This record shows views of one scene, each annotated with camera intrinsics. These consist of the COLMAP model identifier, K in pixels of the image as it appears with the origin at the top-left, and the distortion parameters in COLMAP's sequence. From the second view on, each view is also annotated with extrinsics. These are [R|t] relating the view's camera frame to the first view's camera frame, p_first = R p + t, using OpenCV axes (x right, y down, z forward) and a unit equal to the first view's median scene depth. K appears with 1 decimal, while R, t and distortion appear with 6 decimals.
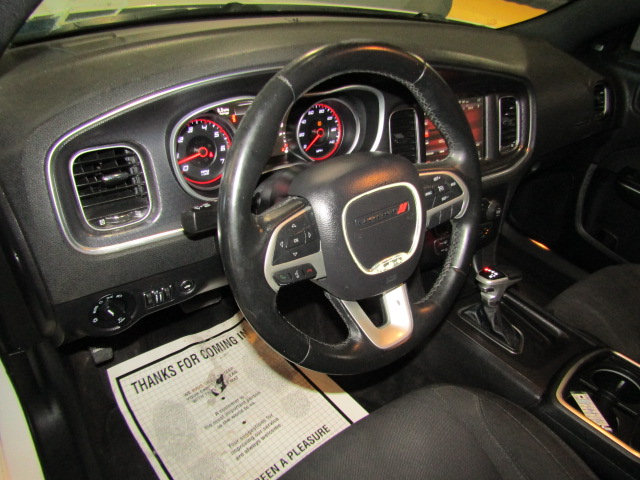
lens RADIAL K [[449.4, 0, 322.3], [0, 449.4, 242.3], [0, 0, 1]] dist [-0.011983, 0.002557]
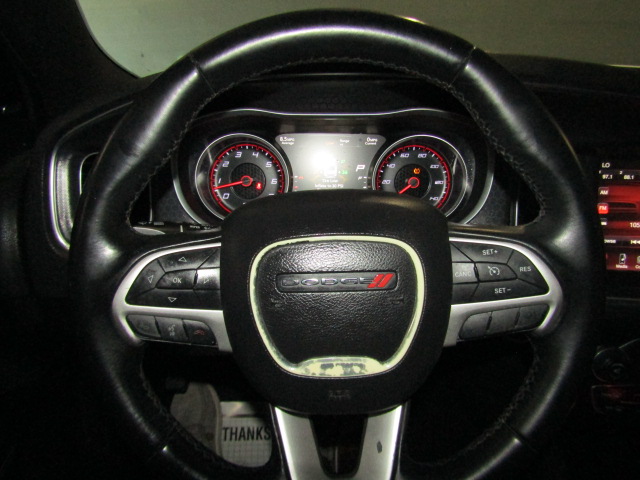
lens RADIAL K [[449.4, 0, 318.1], [0, 449.4, 243.8], [0, 0, 1]] dist [-0.011983, 0.002557]
pose [[0.800651, 0.168449, -0.574963, 0.312431], [-0.272294, 0.957132, -0.098763, -0.030441], [0.533679, 0.235634, 0.812197, 0.334502]]
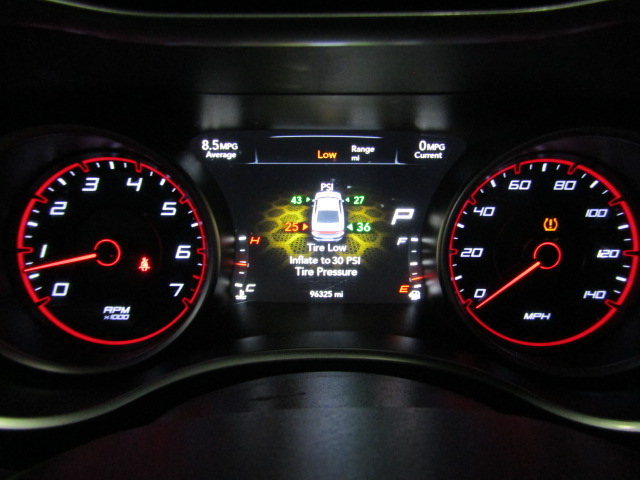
lens RADIAL K [[449.4, 0, 321.0], [0, 449.4, 239.2], [0, 0, 1]] dist [-0.011983, 0.002557]
pose [[0.798573, 0.118720, -0.590073, 0.047055], [-0.270822, 0.946383, -0.176108, -0.164965], [0.537528, 0.300440, 0.787908, 0.696327]]
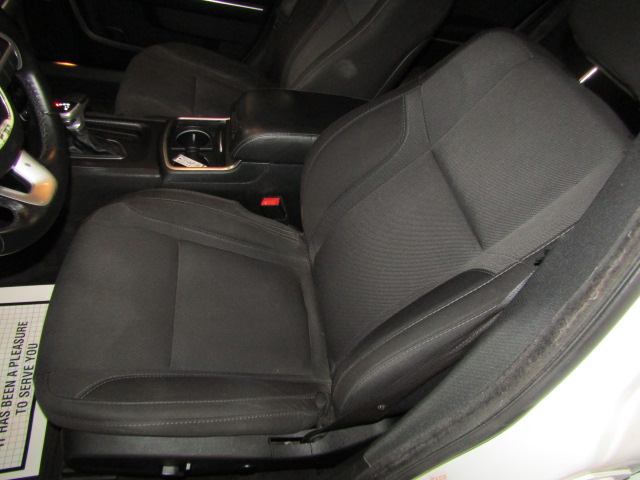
lens RADIAL K [[449.4, 0, 319.9], [0, 449.4, 240.7], [0, 0, 1]] dist [-0.011983, 0.002557]
pose [[0.486664, -0.634742, 0.600218, -0.203510], [0.353665, 0.771403, 0.529017, -0.038682], [-0.798799, -0.045177, 0.599900, -0.188141]]
